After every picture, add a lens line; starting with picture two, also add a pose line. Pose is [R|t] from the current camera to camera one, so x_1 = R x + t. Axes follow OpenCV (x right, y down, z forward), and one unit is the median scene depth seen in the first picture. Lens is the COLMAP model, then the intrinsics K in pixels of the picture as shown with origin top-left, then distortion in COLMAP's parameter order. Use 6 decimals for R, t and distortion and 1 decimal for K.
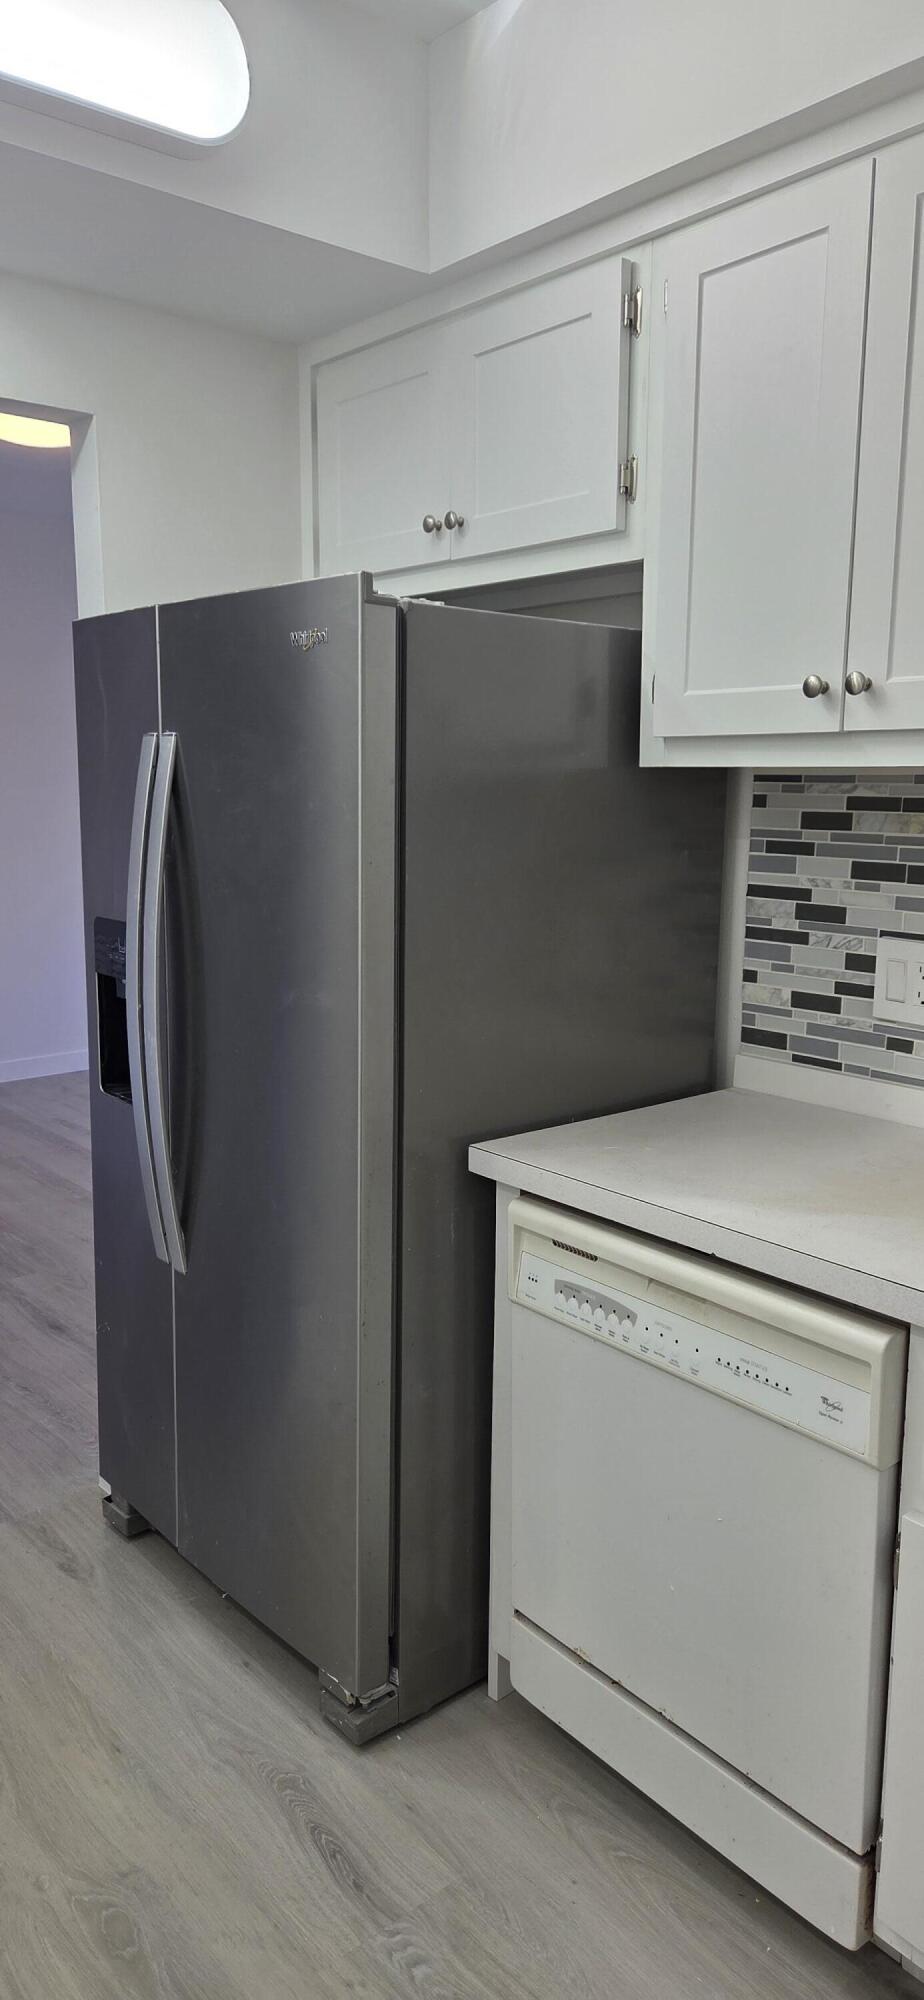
lens RADIAL K [[1340.6, 0, 466.8], [0, 1340.6, 1009.7], [0, 0, 1]] dist [0.071604, -0.068546]
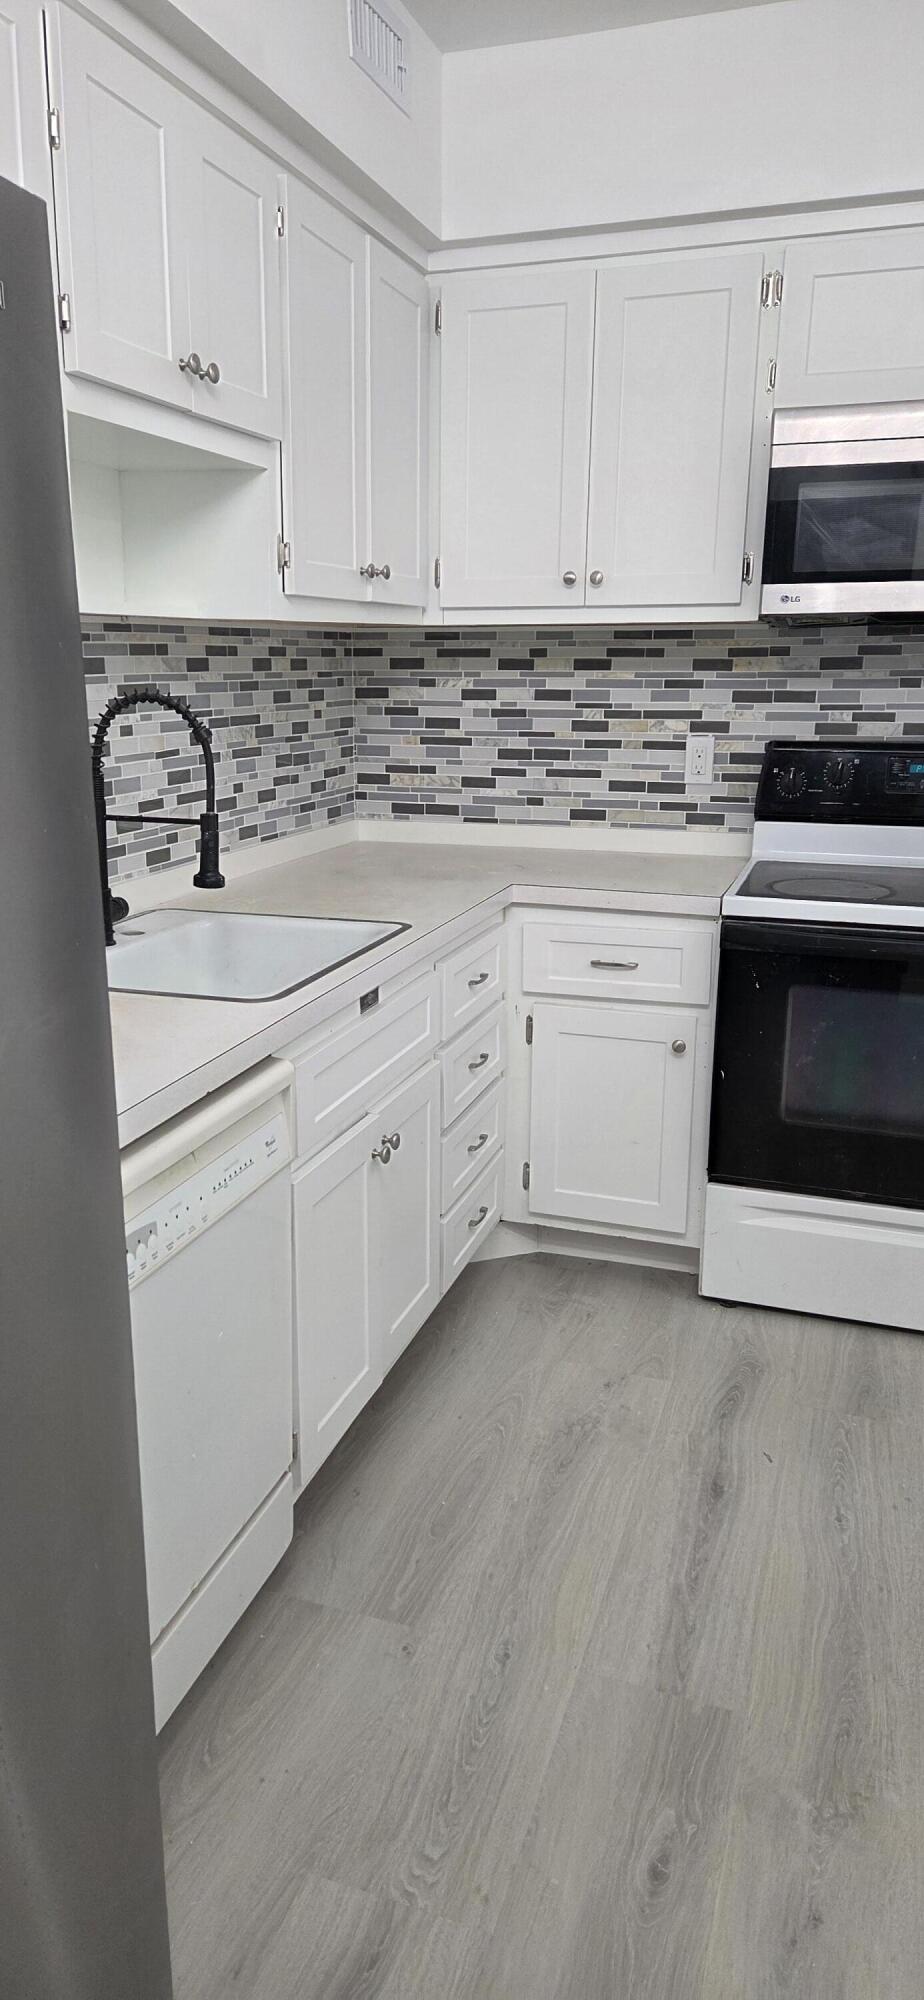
lens RADIAL K [[1340.6, 0, 411.3], [0, 1340.6, 996.2], [0, 0, 1]] dist [0.071604, -0.068546]
pose [[-0.500305, -0.218298, 0.837879, -0.638432], [0.144555, 0.933056, 0.329410, -0.173834], [-0.853697, 0.285925, -0.435256, 1.132541]]
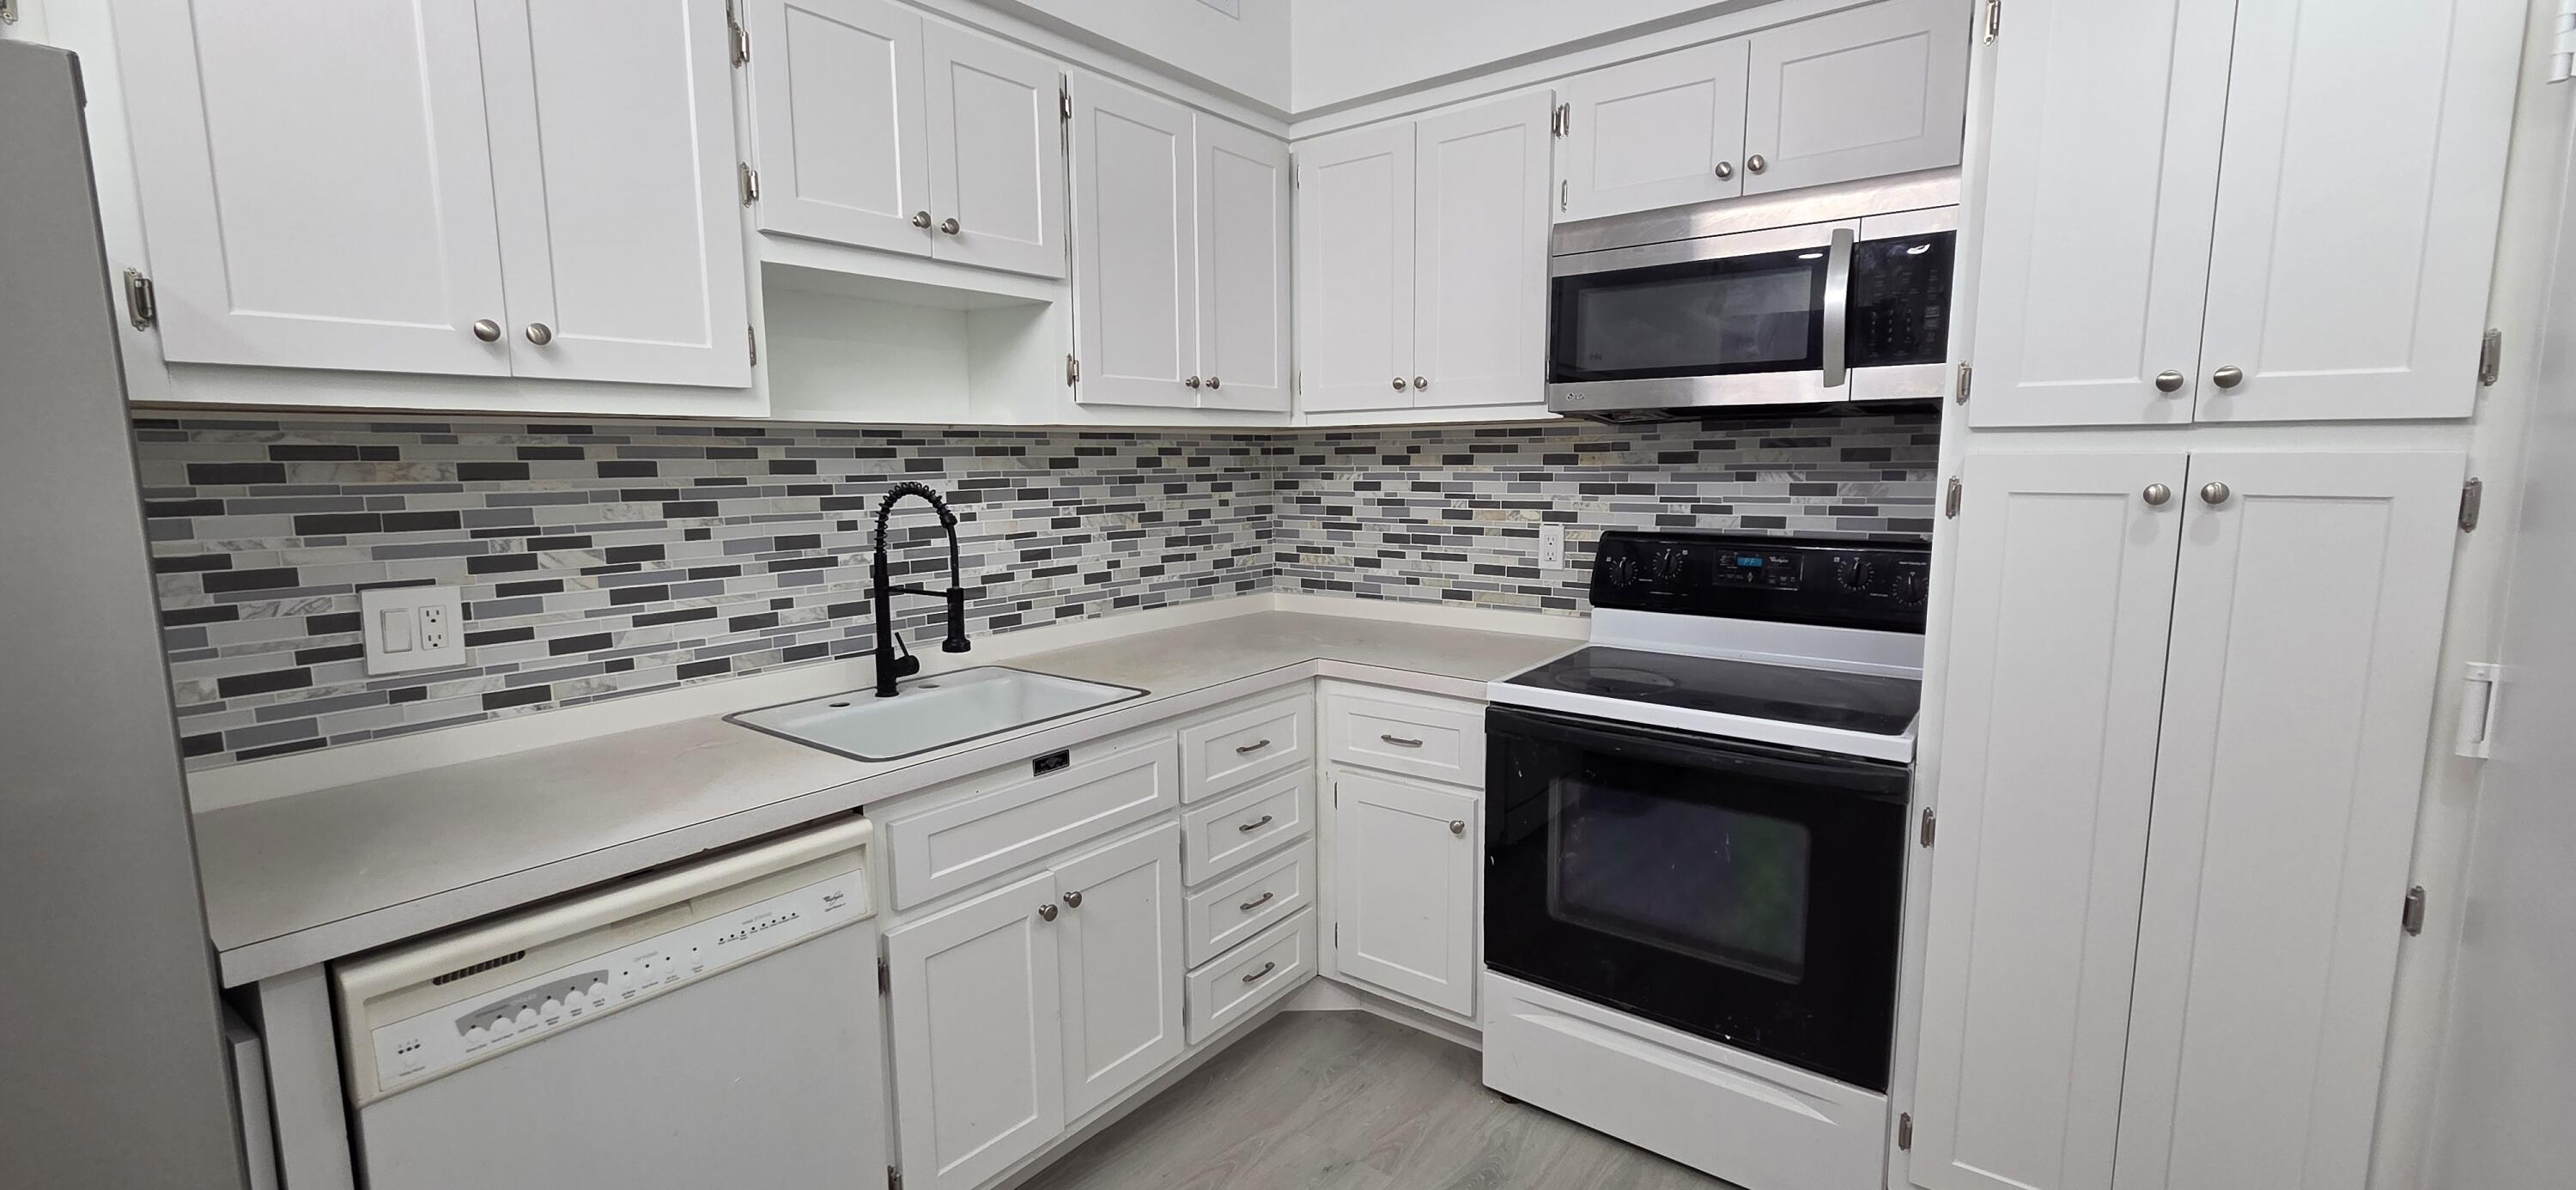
lens RADIAL K [[1060.0, 0, 1265.5], [0, 1060.0, 587.8], [0, 0, 1]] dist [0.002092, -0.000780]
pose [[-0.197540, -0.122628, 0.972595, -0.631394], [0.176415, 0.971500, 0.158321, -0.071290], [-0.964290, 0.202855, -0.170276, 0.584141]]
